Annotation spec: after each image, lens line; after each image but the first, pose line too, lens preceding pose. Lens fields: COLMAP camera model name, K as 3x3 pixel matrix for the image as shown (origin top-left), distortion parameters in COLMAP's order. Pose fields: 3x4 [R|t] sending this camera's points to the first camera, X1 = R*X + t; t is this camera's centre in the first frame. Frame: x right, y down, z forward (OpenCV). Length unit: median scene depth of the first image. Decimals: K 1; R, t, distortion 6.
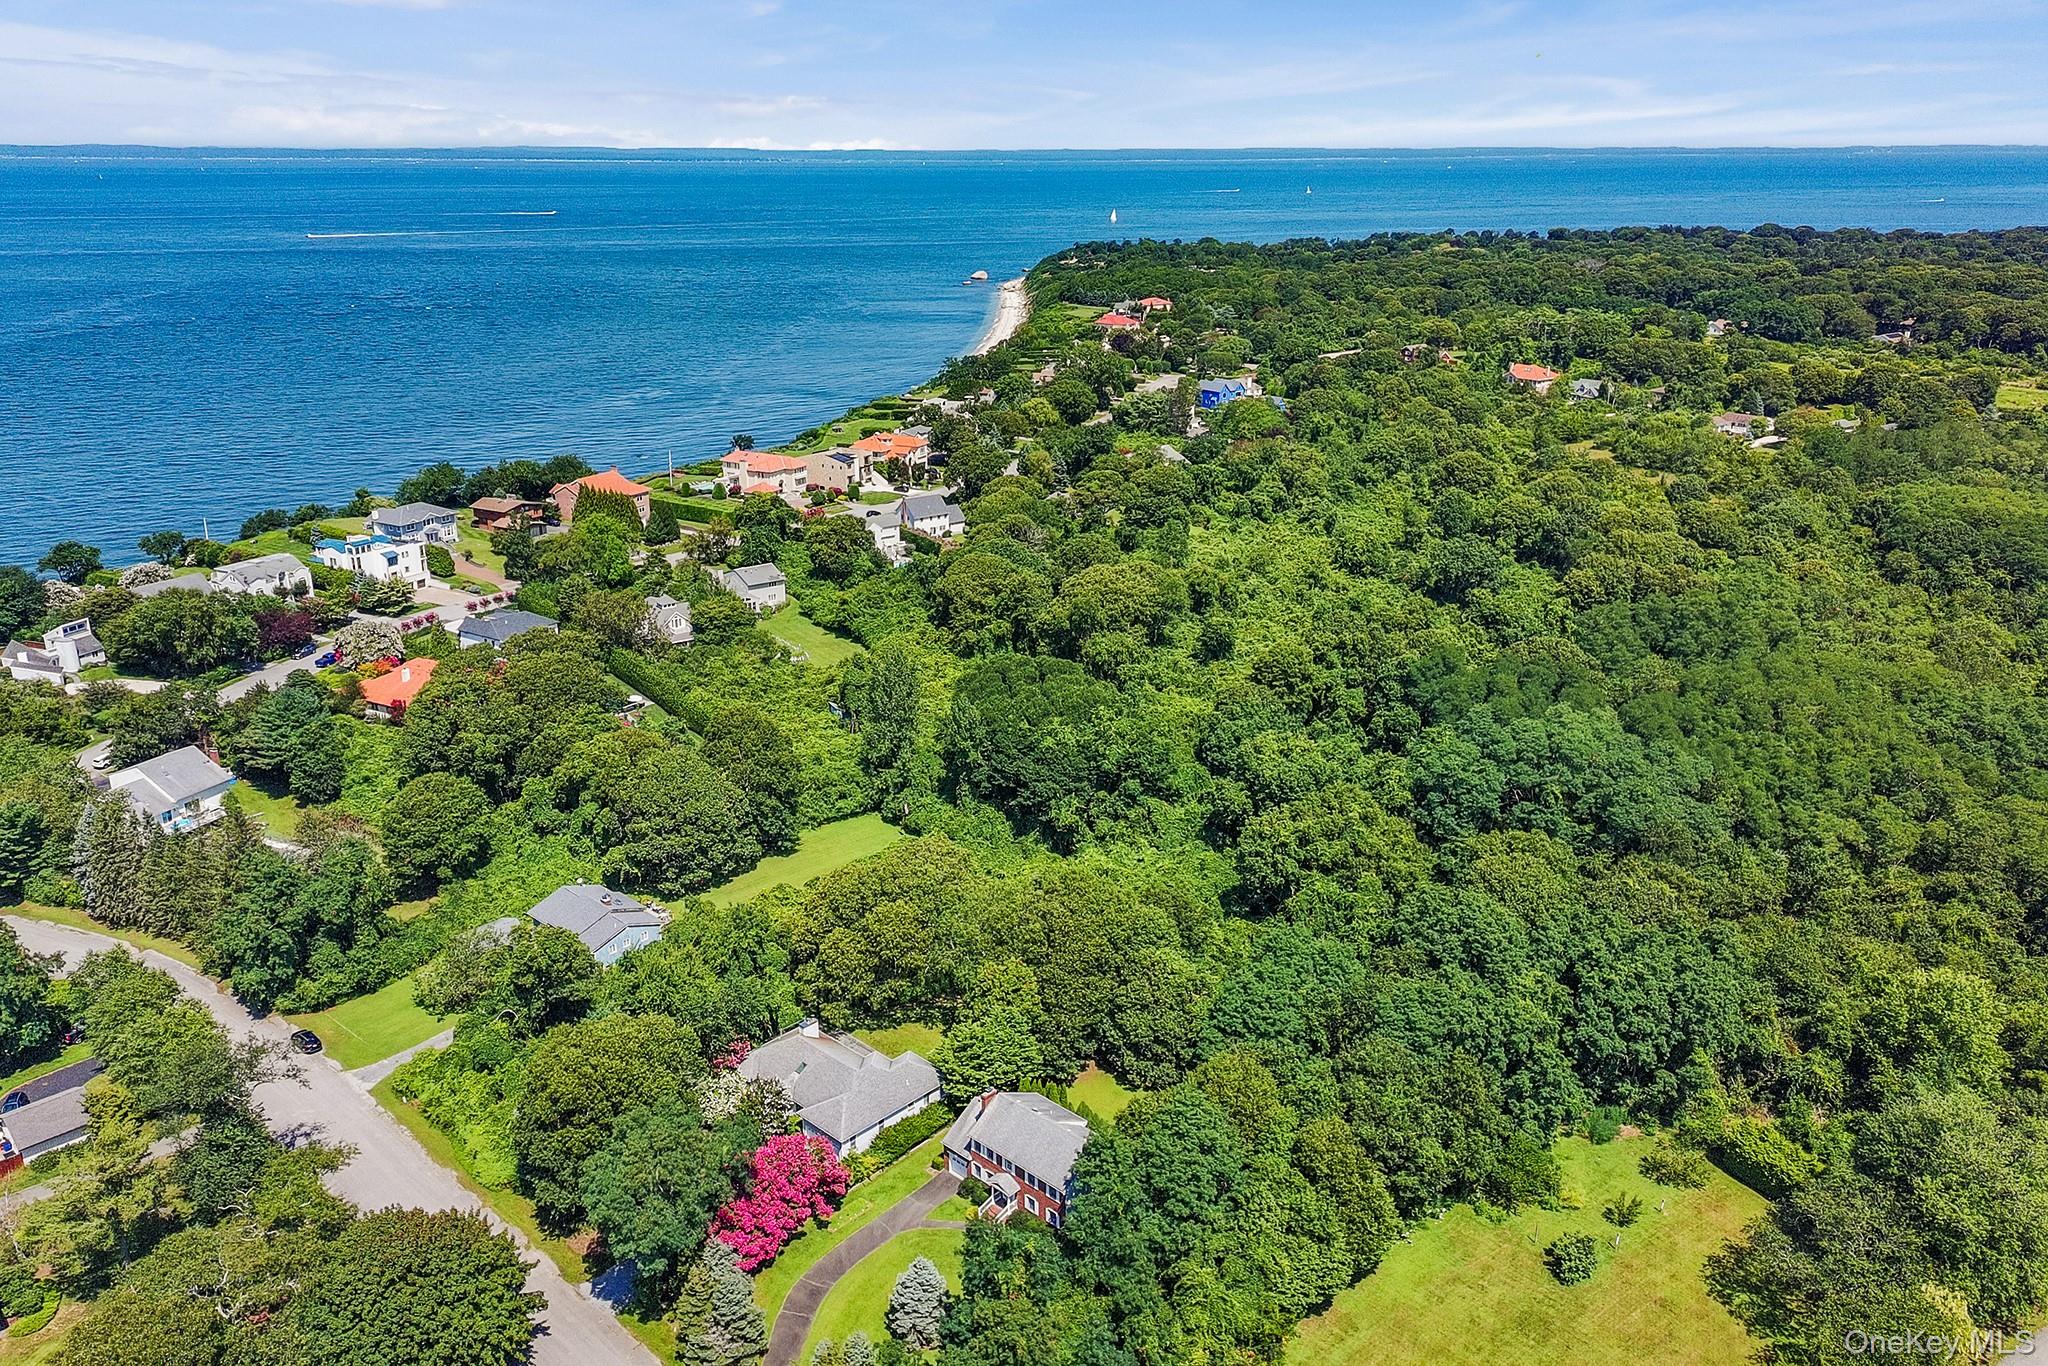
lens RADIAL K [[1525.6, 0, 996.3], [0, 1525.6, 675.6], [0, 0, 1]] dist [0.082349, -0.099525]
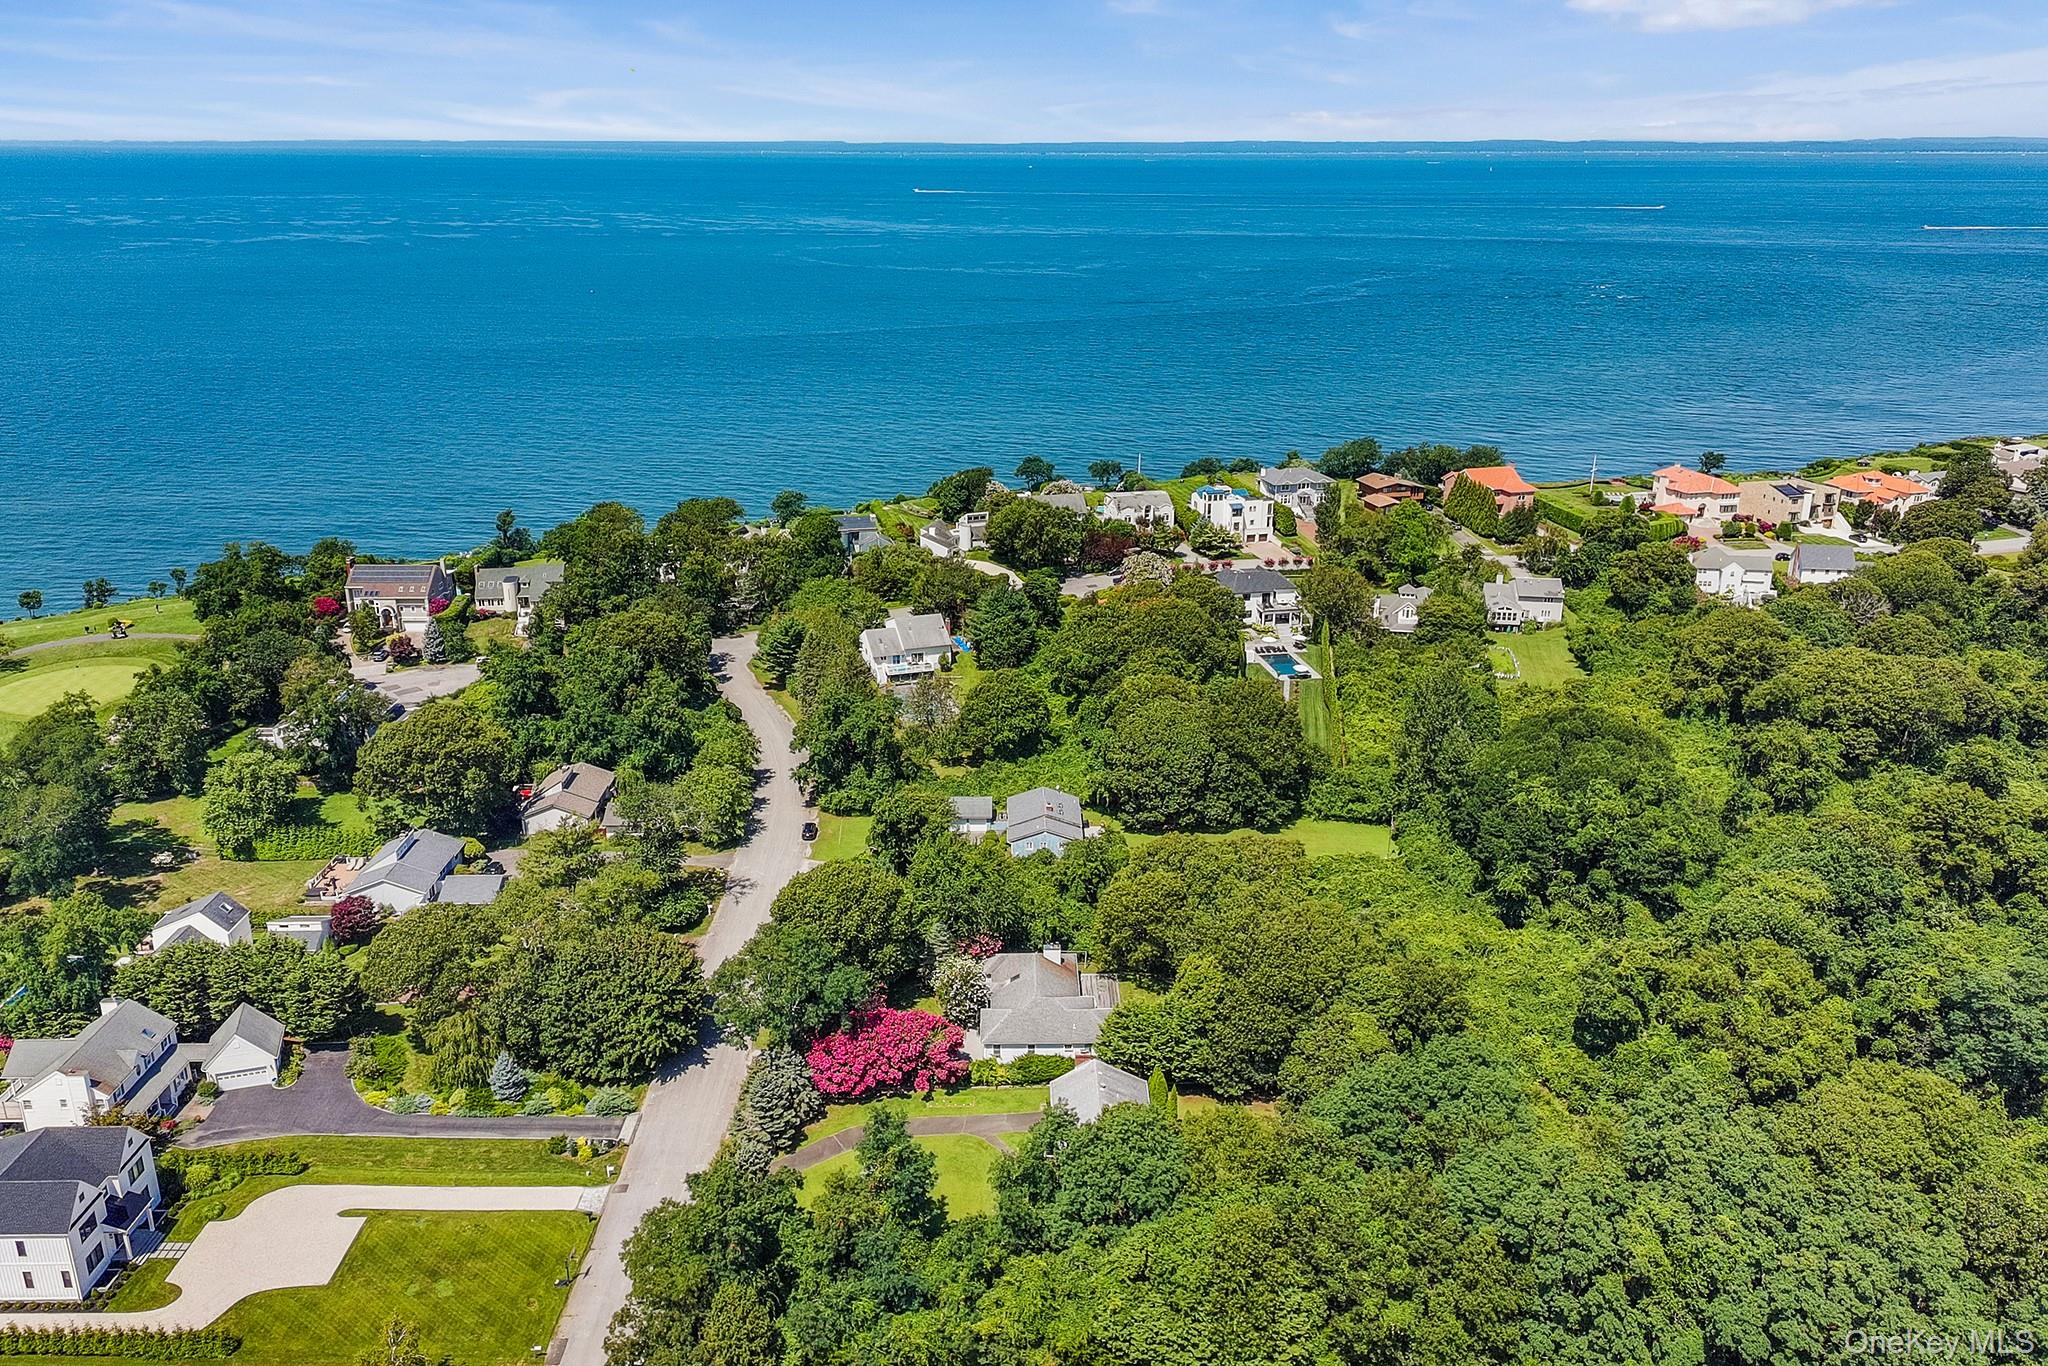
lens RADIAL K [[1526.5, 0, 1024.0], [0, 1526.5, 683.0], [0, 0, 1]] dist [0.090969, -0.095666]
pose [[0.711758, 0.239916, -0.660183, 0.293439], [-0.234770, 0.967065, 0.098329, -0.030773], [0.662030, 0.085005, 0.744641, 0.090834]]
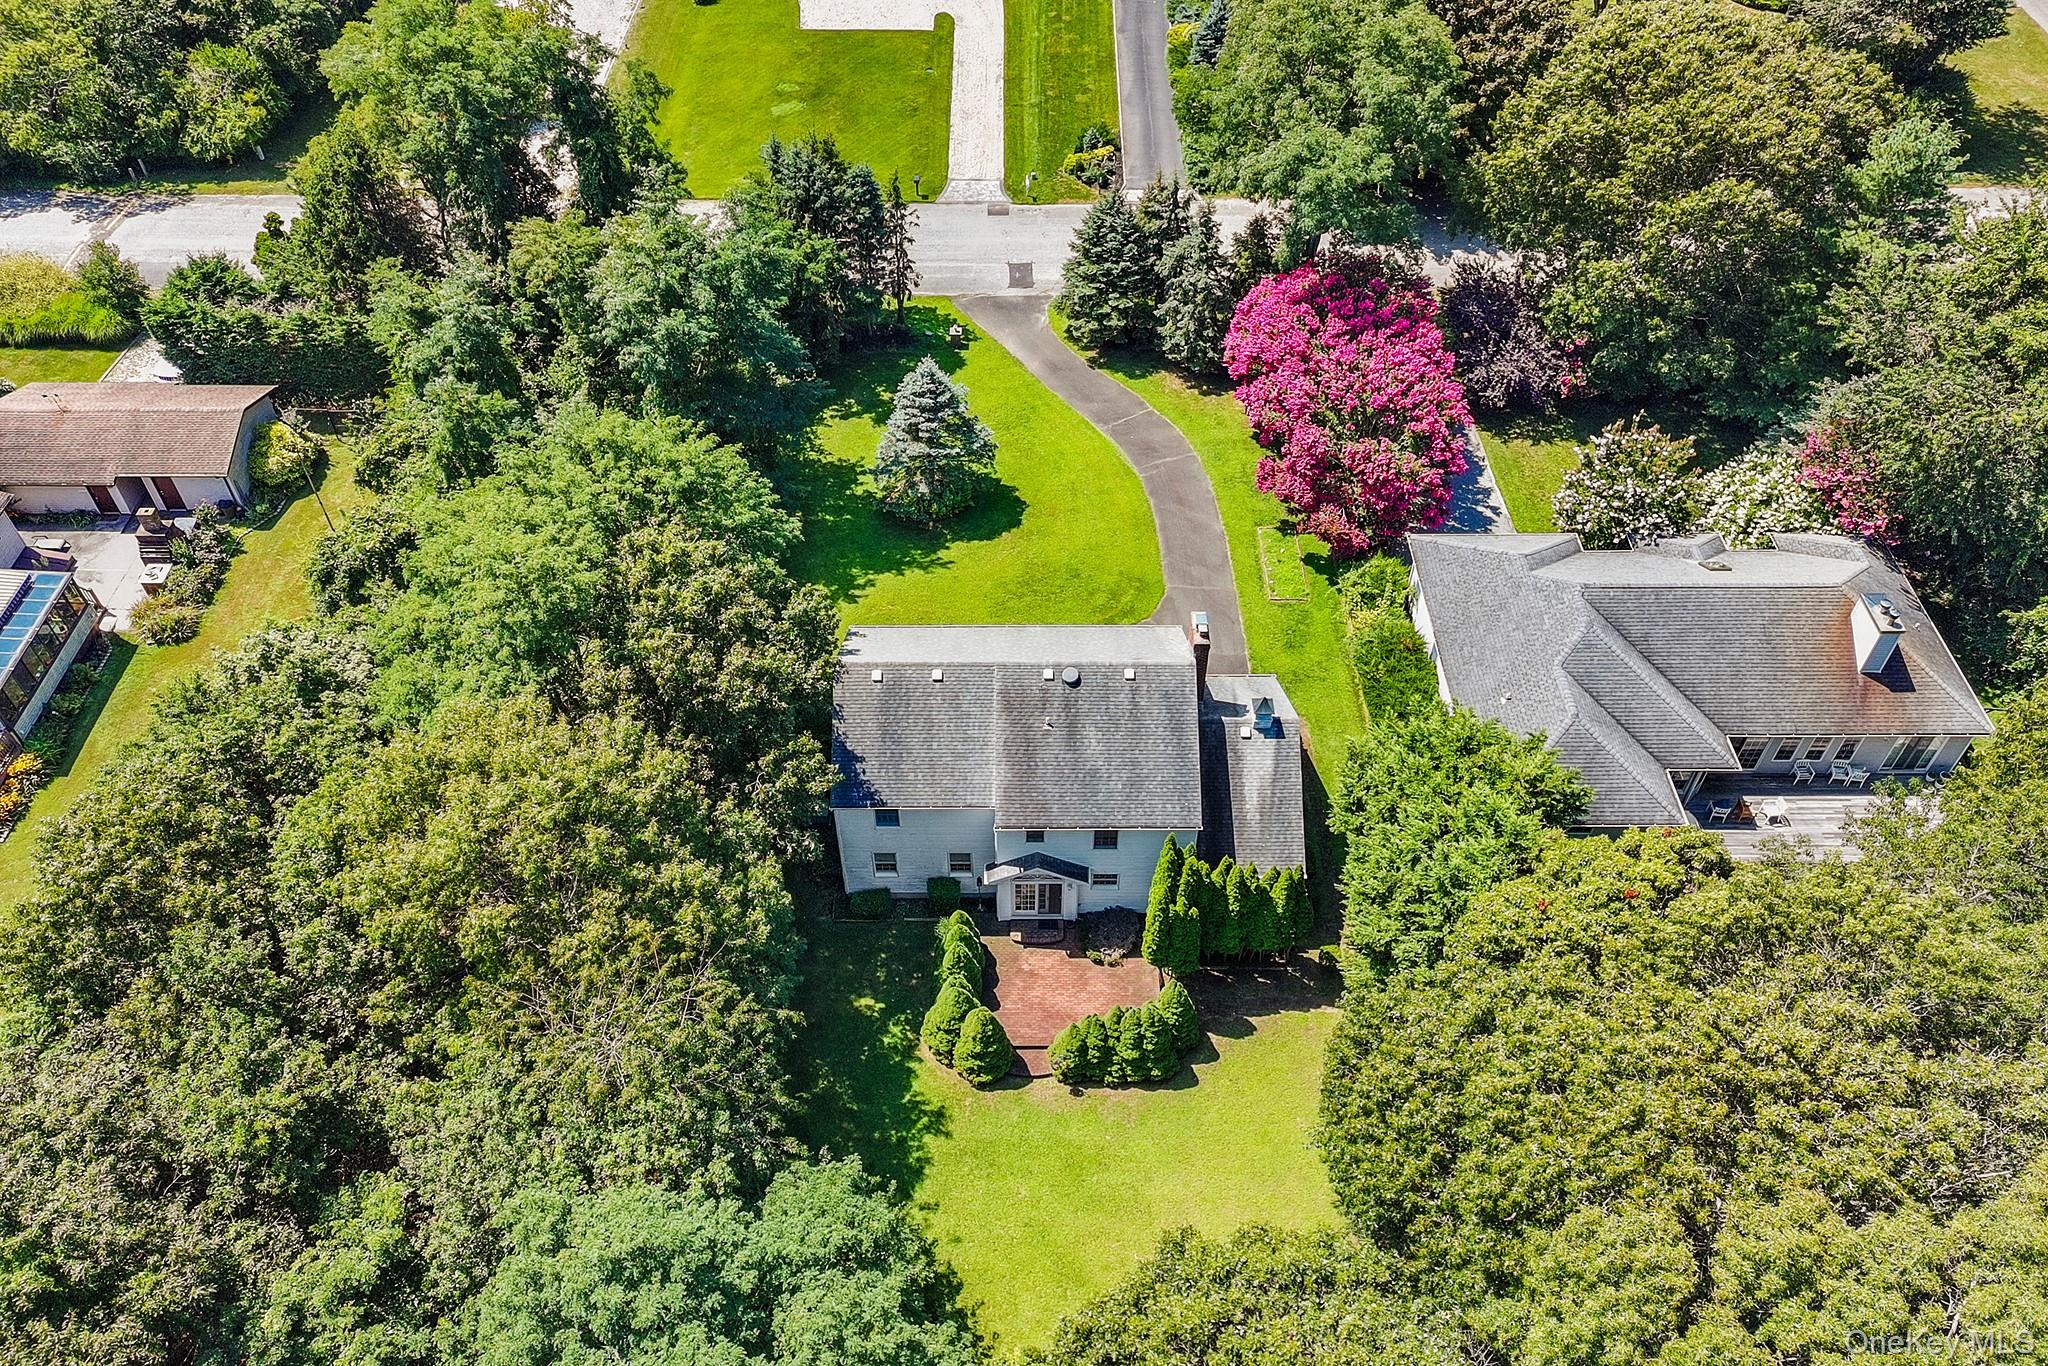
lens RADIAL K [[1525.6, 0, 996.3], [0, 1525.6, 675.6], [0, 0, 1]] dist [0.082349, -0.099525]
pose [[-0.708810, 0.517773, -0.479061, 0.107072], [-0.220898, 0.482049, 0.847840, -0.008126], [0.669920, 0.706781, -0.227306, 0.523777]]
